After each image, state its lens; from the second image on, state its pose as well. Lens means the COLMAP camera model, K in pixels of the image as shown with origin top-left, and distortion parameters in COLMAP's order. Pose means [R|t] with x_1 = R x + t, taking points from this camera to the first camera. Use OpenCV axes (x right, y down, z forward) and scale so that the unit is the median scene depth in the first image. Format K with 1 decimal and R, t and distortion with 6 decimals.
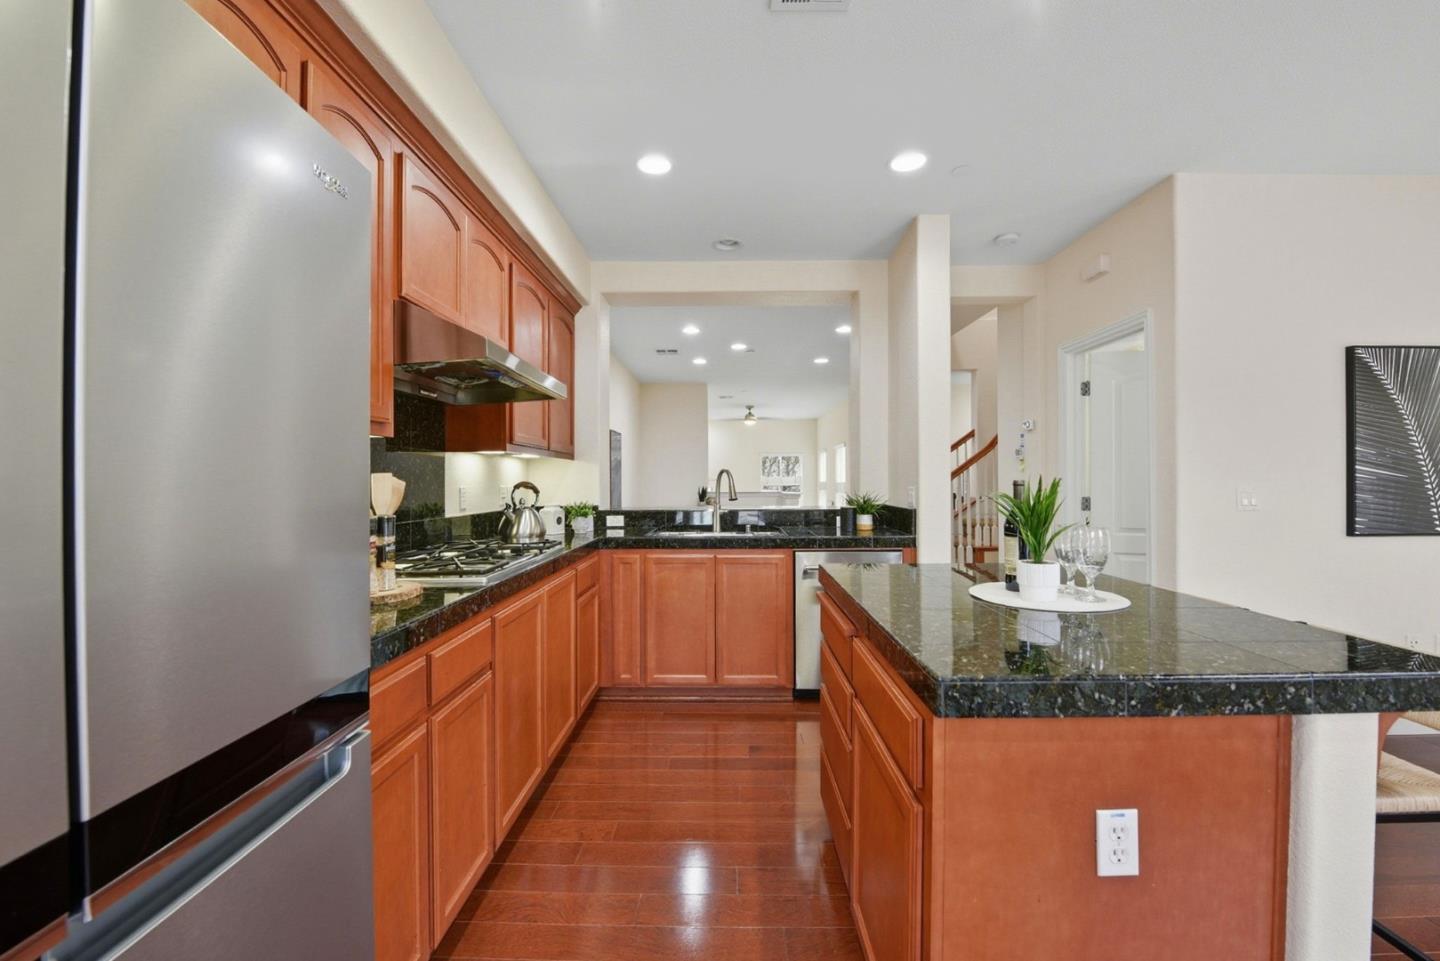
lens RADIAL K [[586.6, 0, 720.0], [0, 586.6, 480.5], [0, 0, 1]] dist [-0.023161, -0.000163]
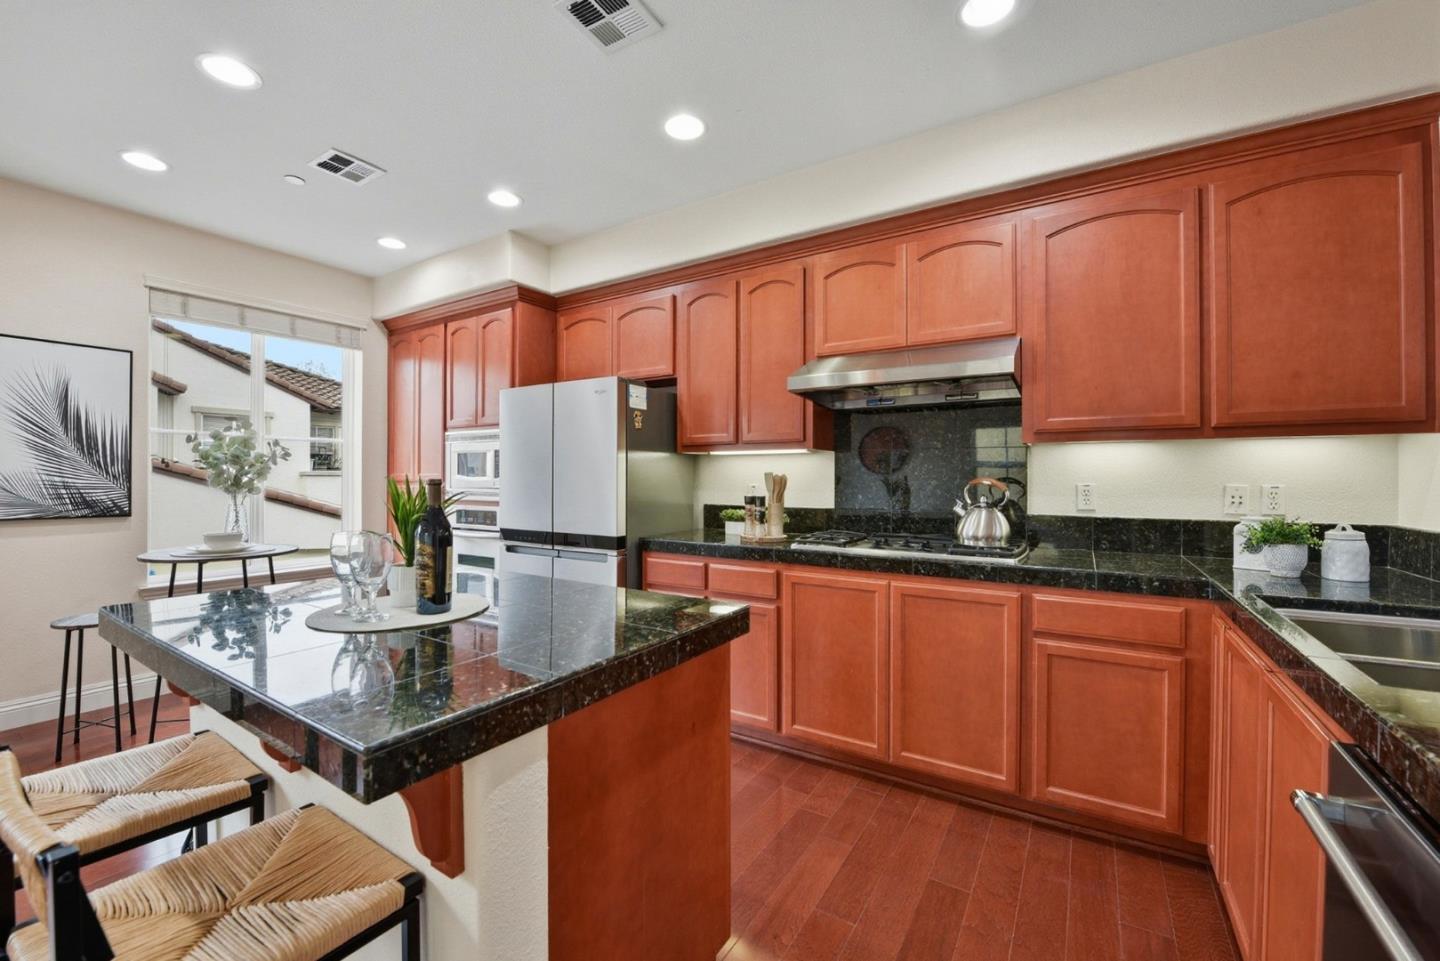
lens RADIAL K [[580.1, 0, 718.2], [0, 580.1, 478.0], [0, 0, 1]] dist [-0.021982, -0.000539]
pose [[-0.514000, 0.008023, -0.857753, 0.617797], [0.001739, 0.999964, 0.008310, -0.005922], [0.857788, 0.002779, -0.513995, 1.060738]]
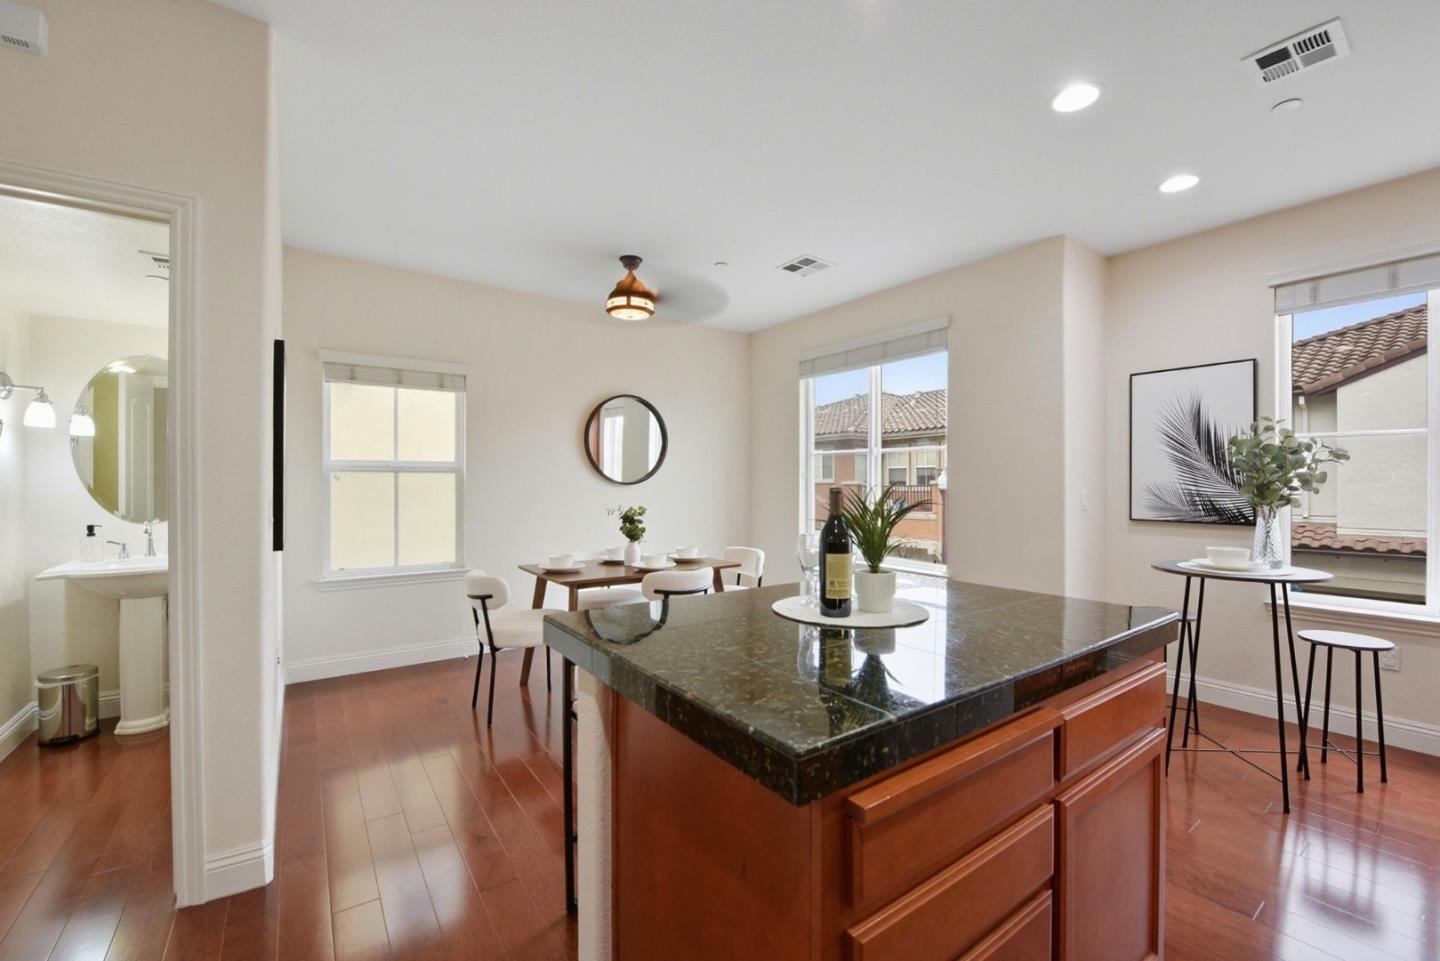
lens RADIAL K [[580.1, 0, 718.2], [0, 580.1, 478.0], [0, 0, 1]] dist [-0.021982, -0.000539]
pose [[-0.591718, 0.010499, 0.806077, -0.034361], [0.001021, 0.999924, -0.012274, -0.004195], [-0.806144, -0.006440, -0.591684, 0.992257]]
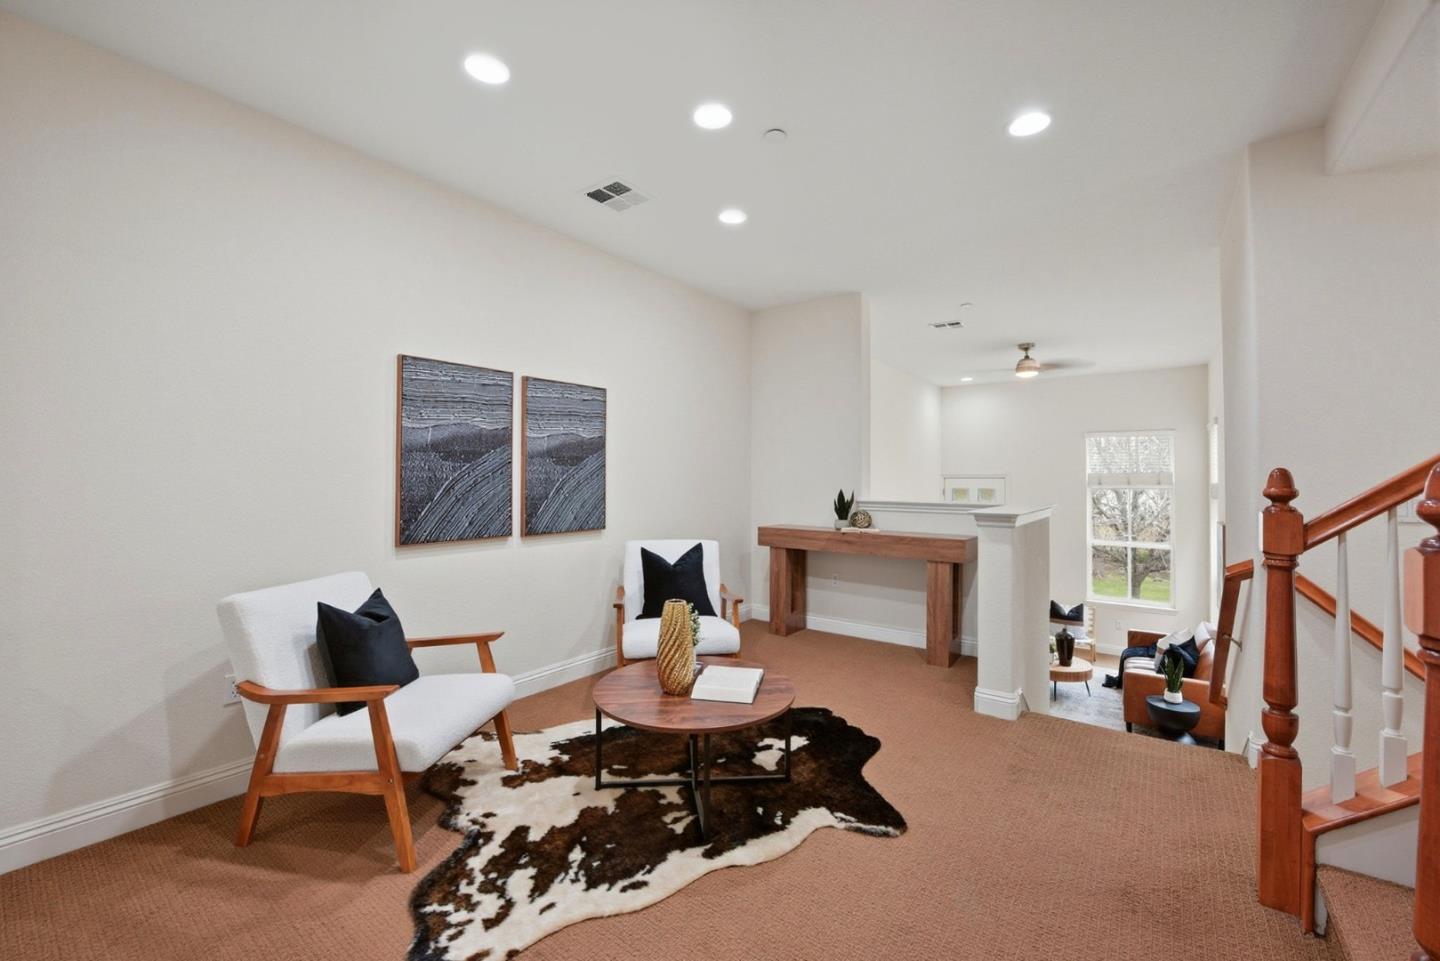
lens RADIAL K [[603.9, 0, 725.3], [0, 603.9, 463.2], [0, 0, 1]] dist [-0.002449, -0.000248]
pose [[0.827283, -0.005846, -0.561754, 0.596367], [-0.006862, 0.999766, -0.020510, -0.005838], [0.561743, 0.020823, 0.827050, 1.640325]]
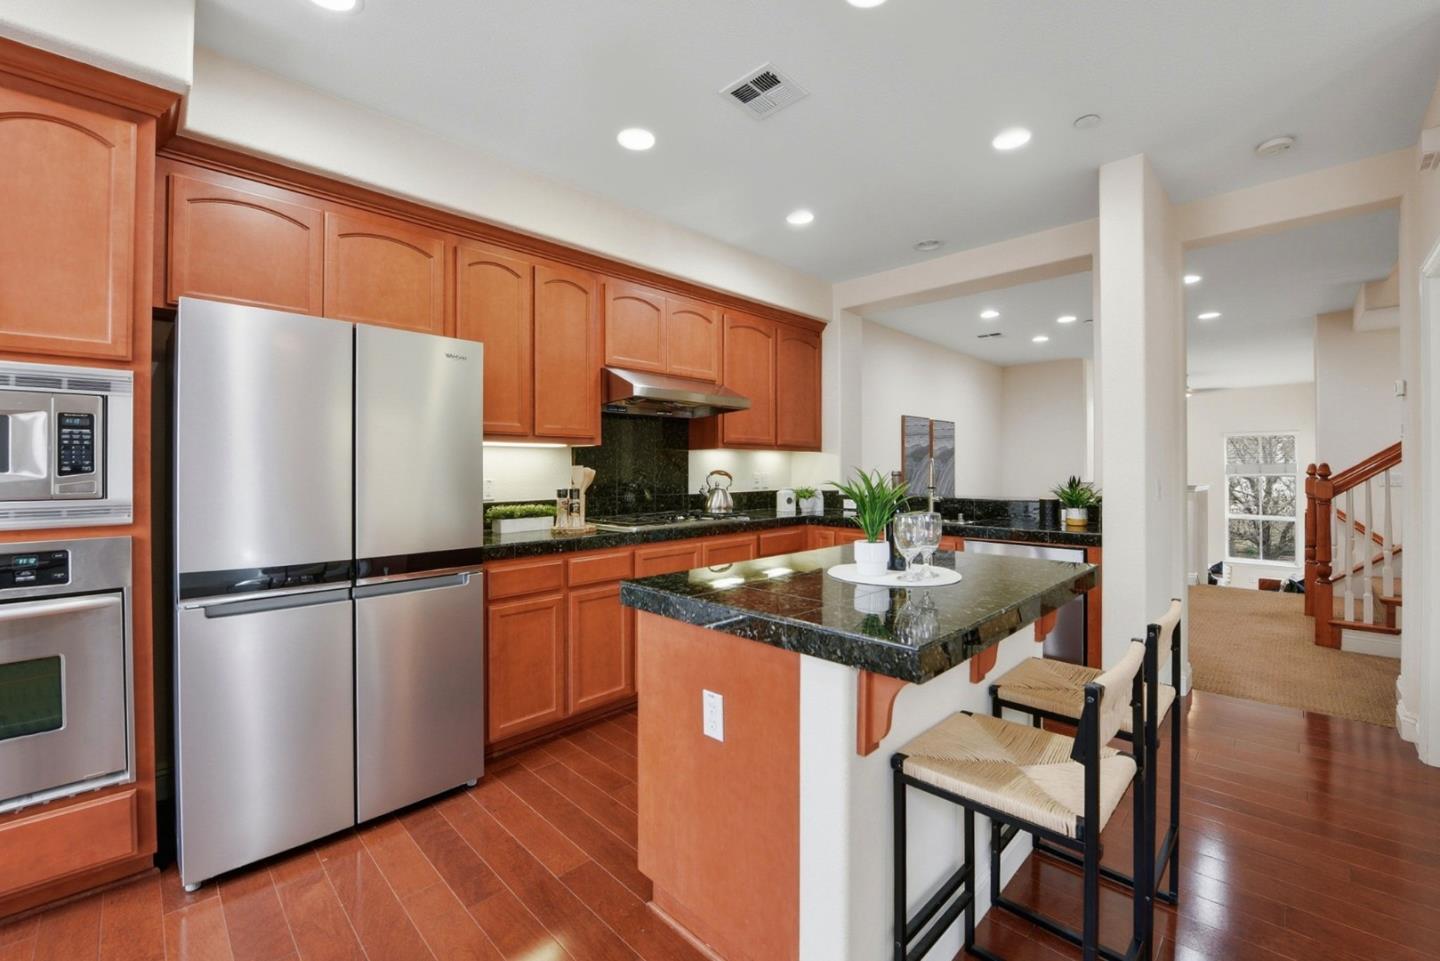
lens RADIAL K [[588.5, 0, 717.8], [0, 588.5, 470.7], [0, 0, 1]] dist [-0.017725, -0.000641]
pose [[0.721463, 0.004438, -0.692439, 0.631469], [-0.000770, 0.999984, 0.005607, -0.004560], [0.692453, -0.003512, 0.721454, -0.032218]]
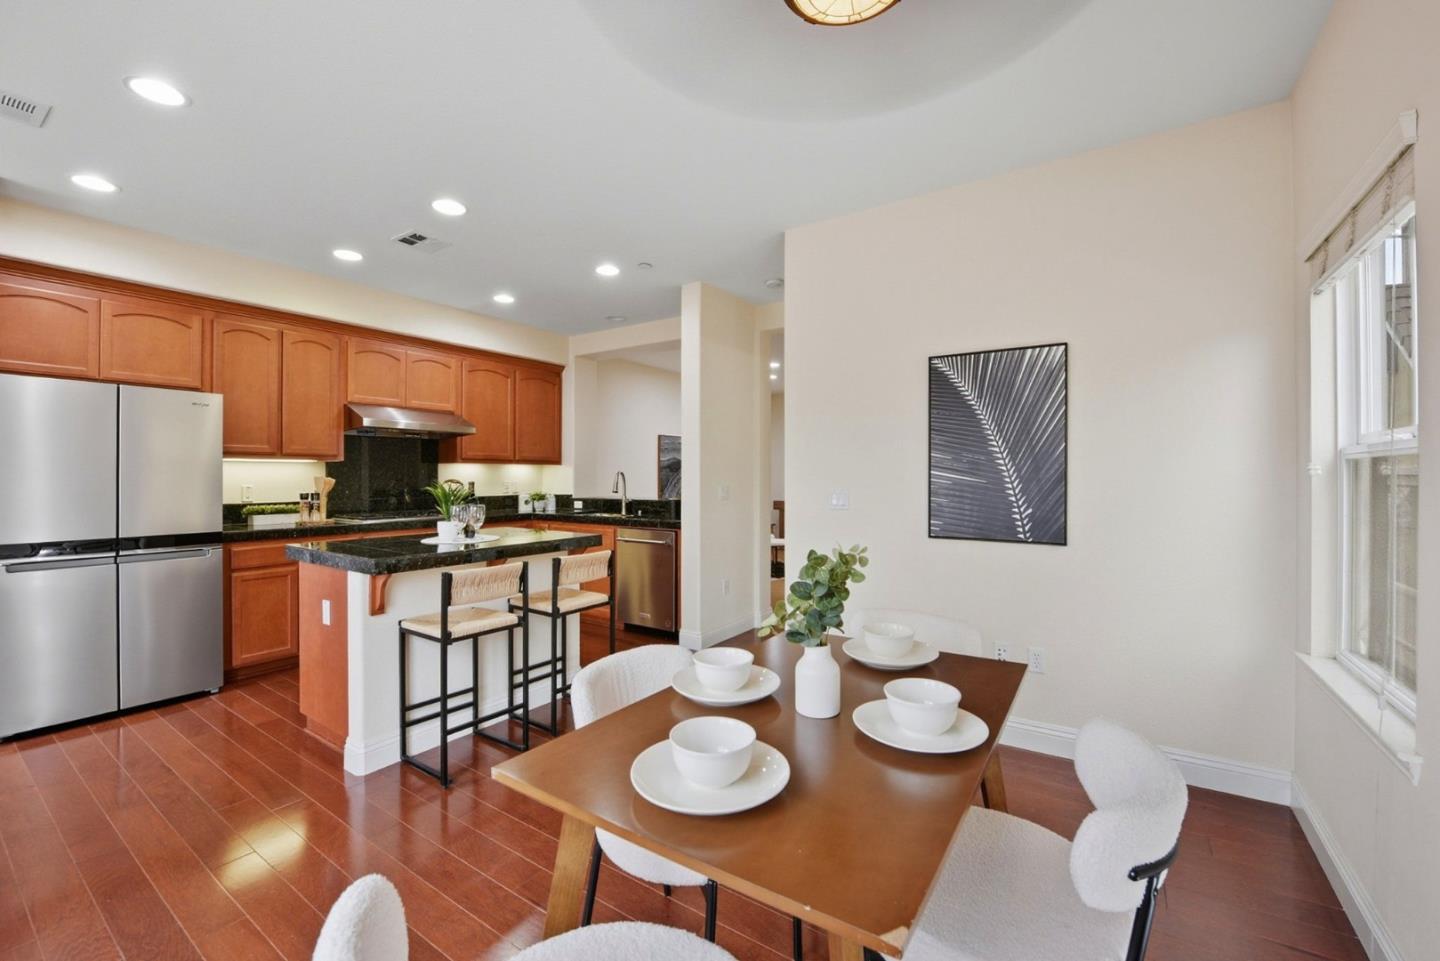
lens RADIAL K [[580.1, 0, 718.2], [0, 580.1, 478.0], [0, 0, 1]] dist [-0.021982, -0.000539]
pose [[0.841301, 0.007603, -0.540513, 1.366310], [-0.004923, 0.999967, 0.006405, -0.017583], [0.540545, -0.002727, 0.841311, -0.112132]]
